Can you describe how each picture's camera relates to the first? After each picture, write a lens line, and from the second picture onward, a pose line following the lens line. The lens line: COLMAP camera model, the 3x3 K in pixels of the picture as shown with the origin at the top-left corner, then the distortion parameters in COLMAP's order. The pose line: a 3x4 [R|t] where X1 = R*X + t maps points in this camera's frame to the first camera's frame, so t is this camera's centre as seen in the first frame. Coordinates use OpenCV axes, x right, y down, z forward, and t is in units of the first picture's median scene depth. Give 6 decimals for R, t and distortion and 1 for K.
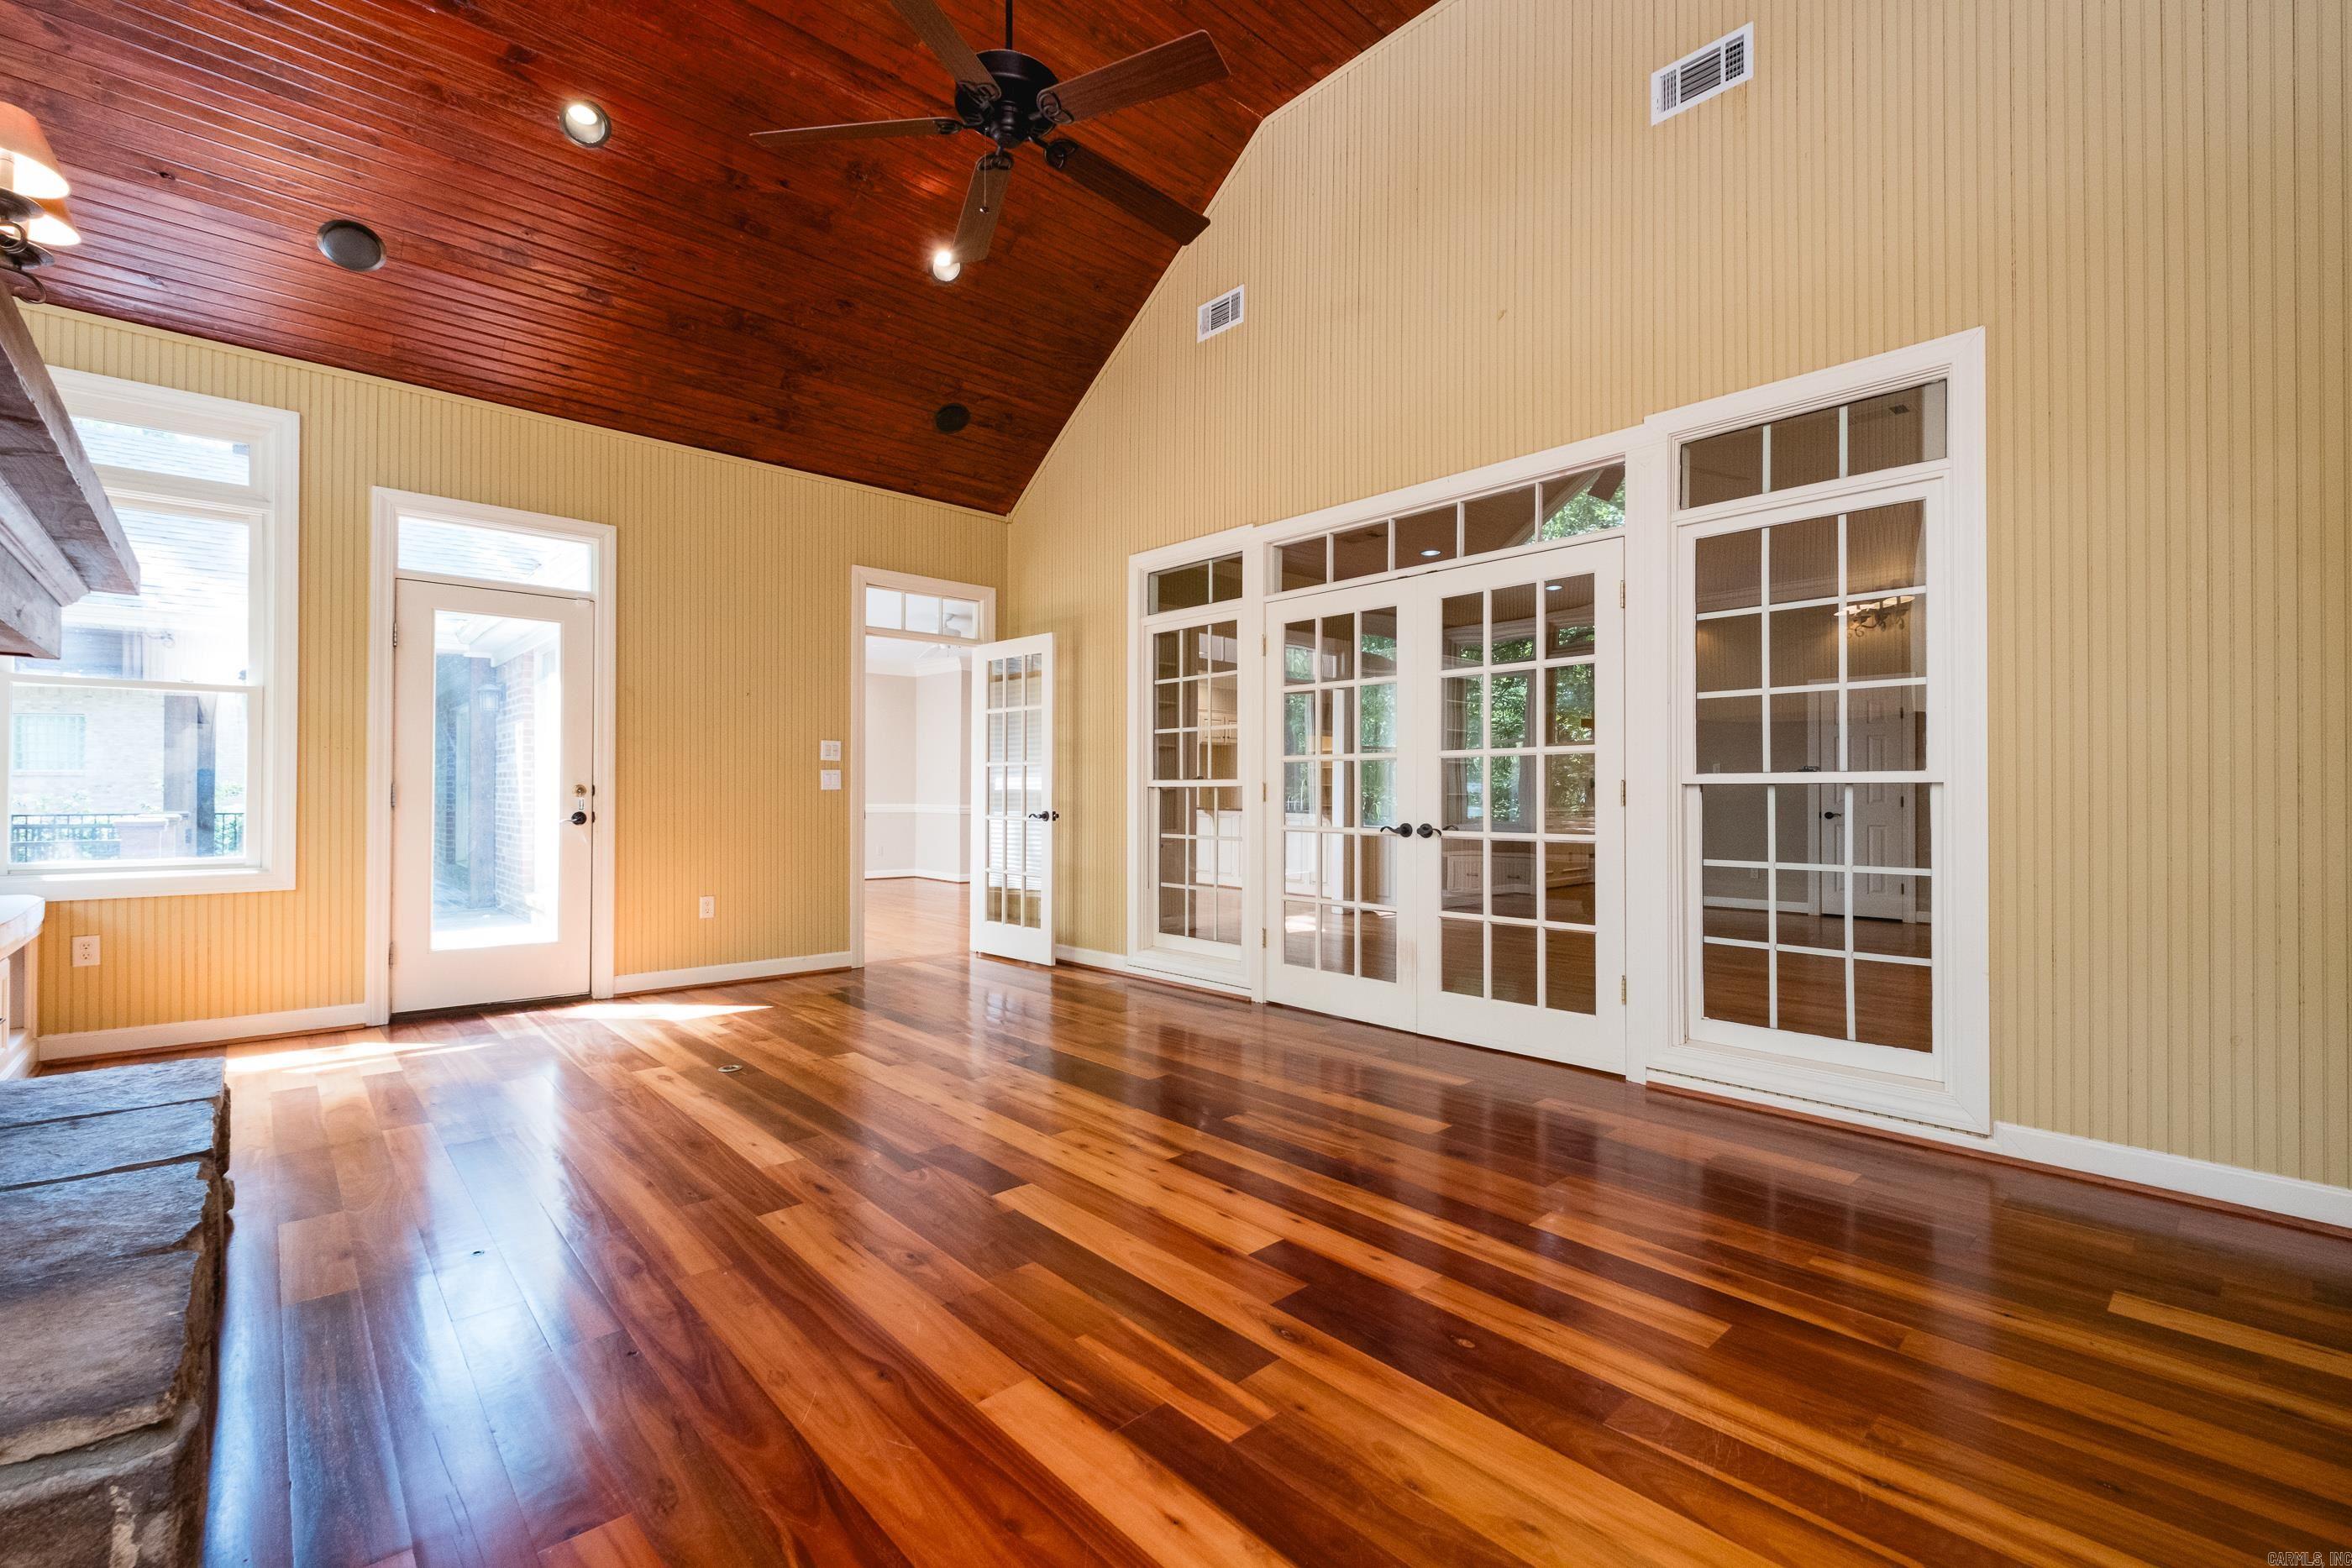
lens RADIAL K [[1034.3, 0, 1186.3], [0, 1034.3, 785.6], [0, 0, 1]] dist [0.007351, -0.003340]
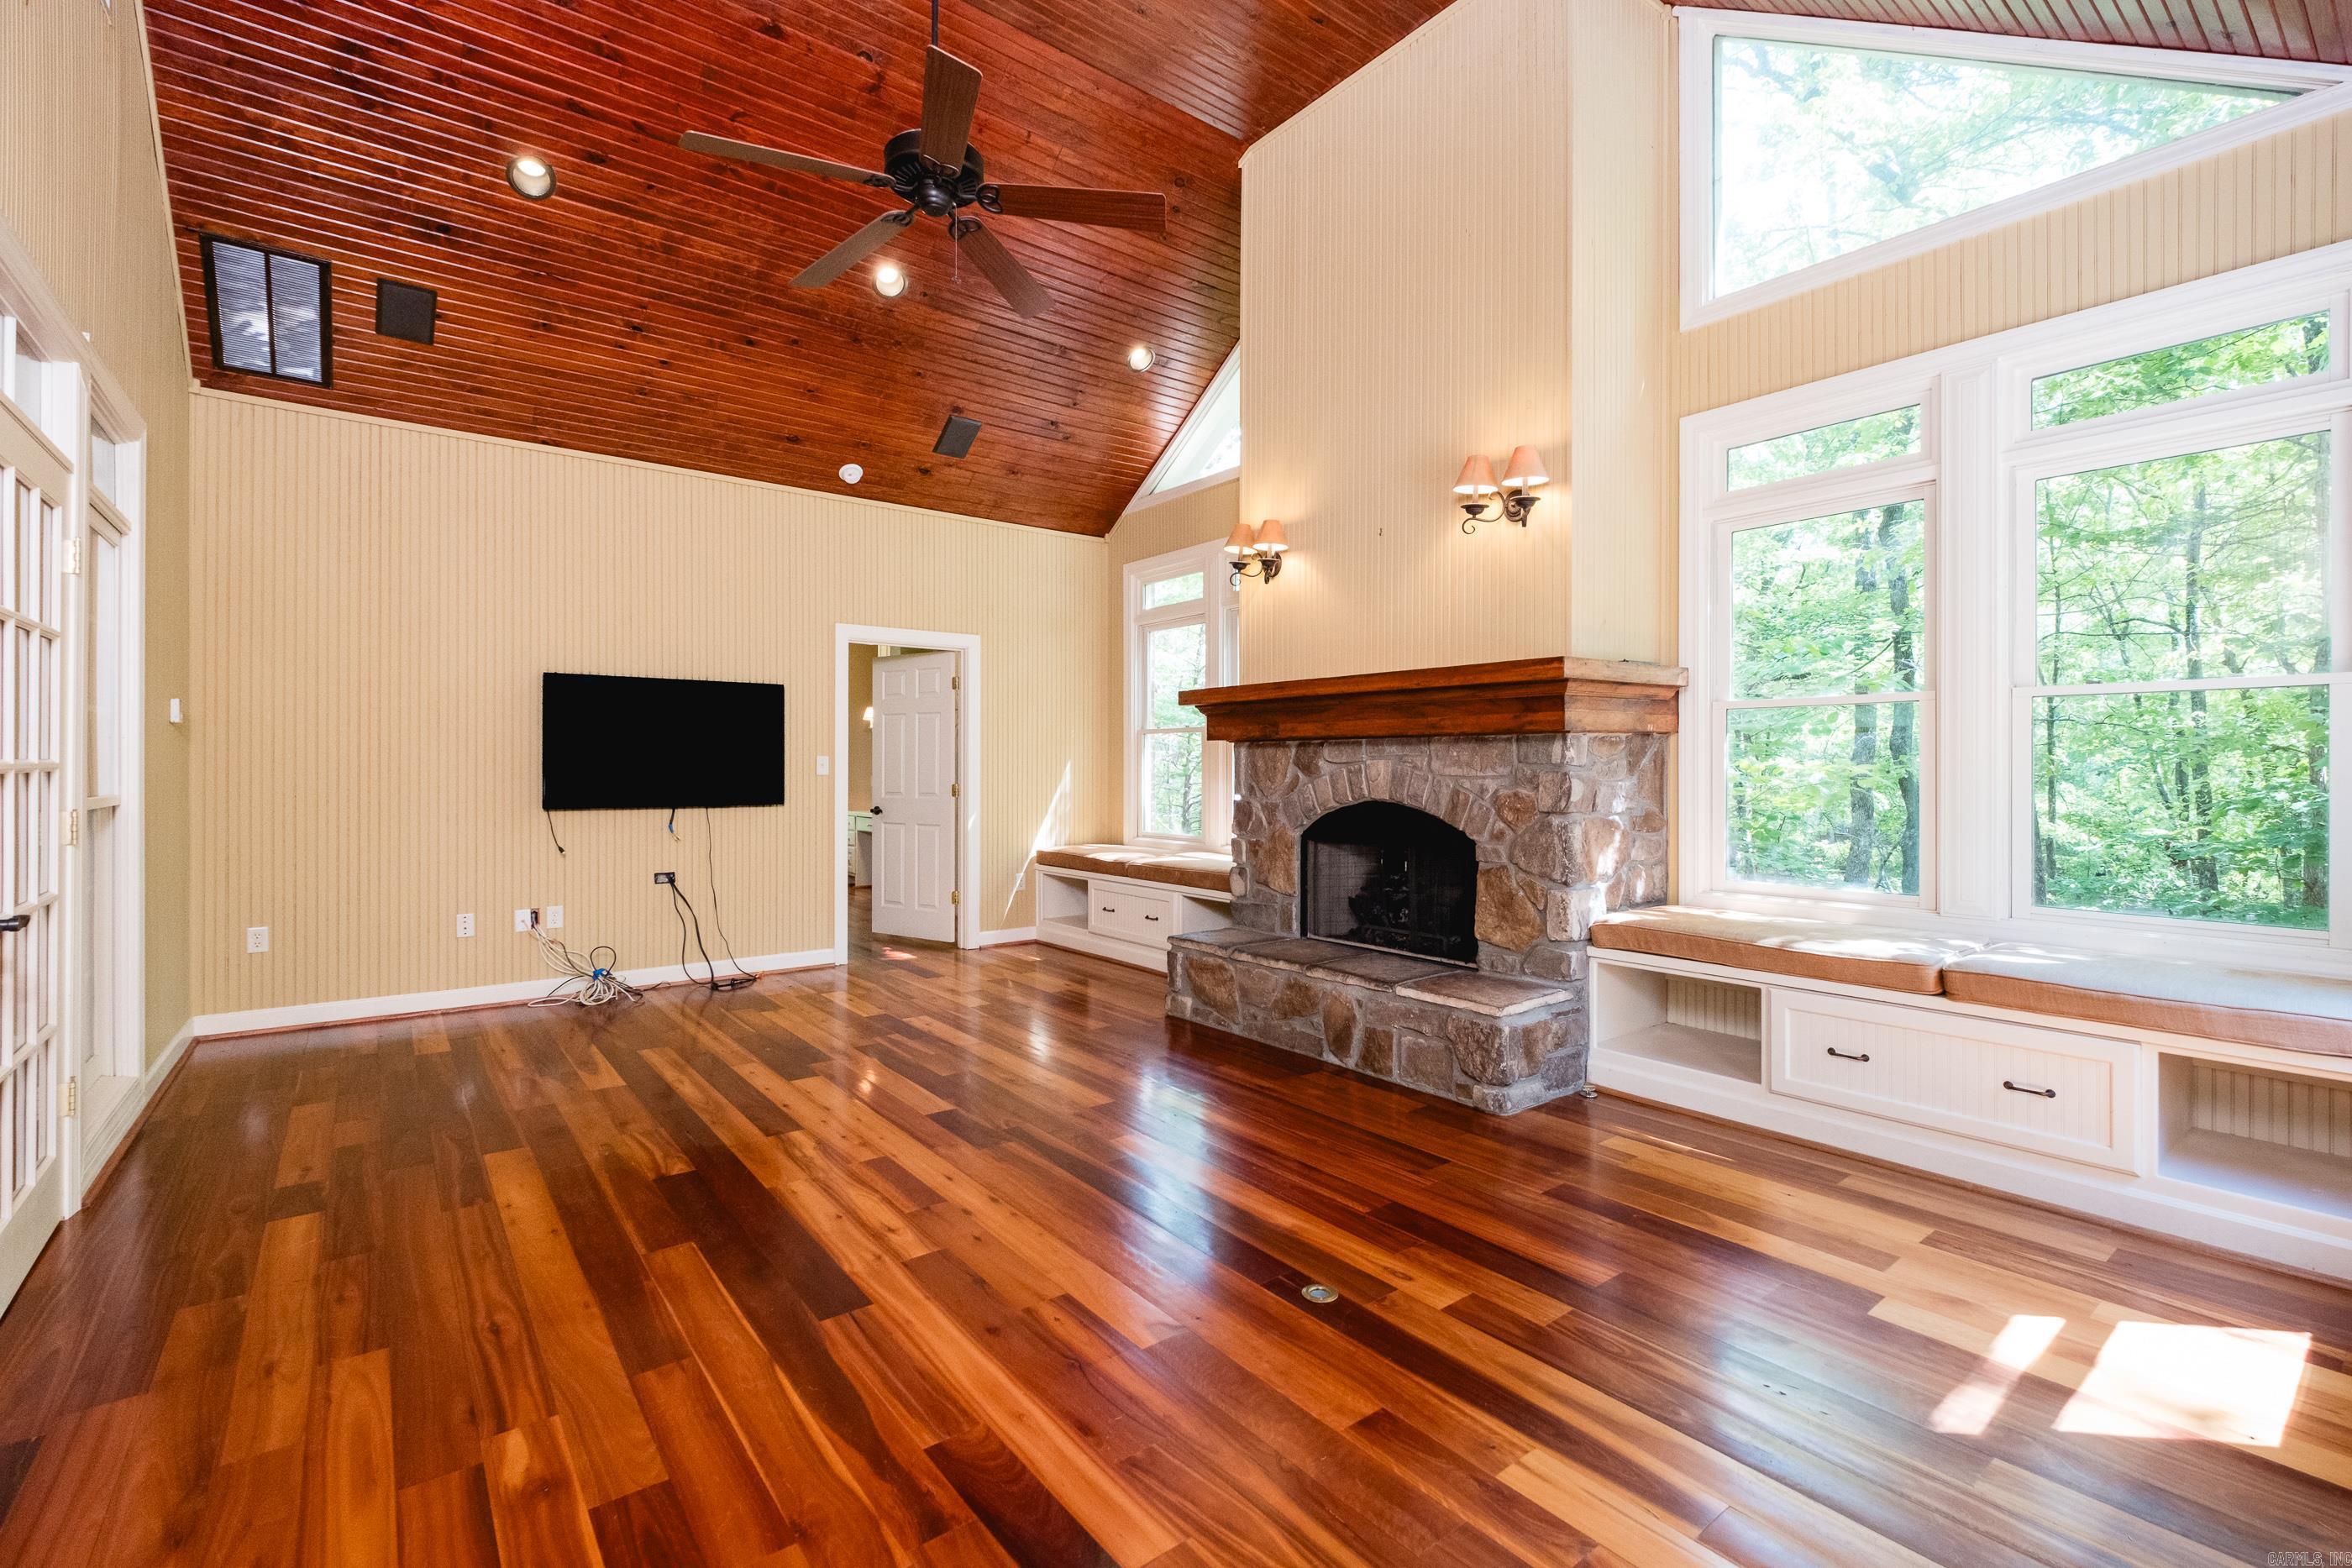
lens RADIAL K [[1034.3, 0, 1166.8], [0, 1034.3, 772.8], [0, 0, 1]] dist [0.007351, -0.003340]
pose [[-0.996912, -0.003902, 0.078426, -0.396489], [-0.003971, 0.999992, -0.000720, -0.034680], [-0.078422, -0.001030, -0.996920, 1.625985]]
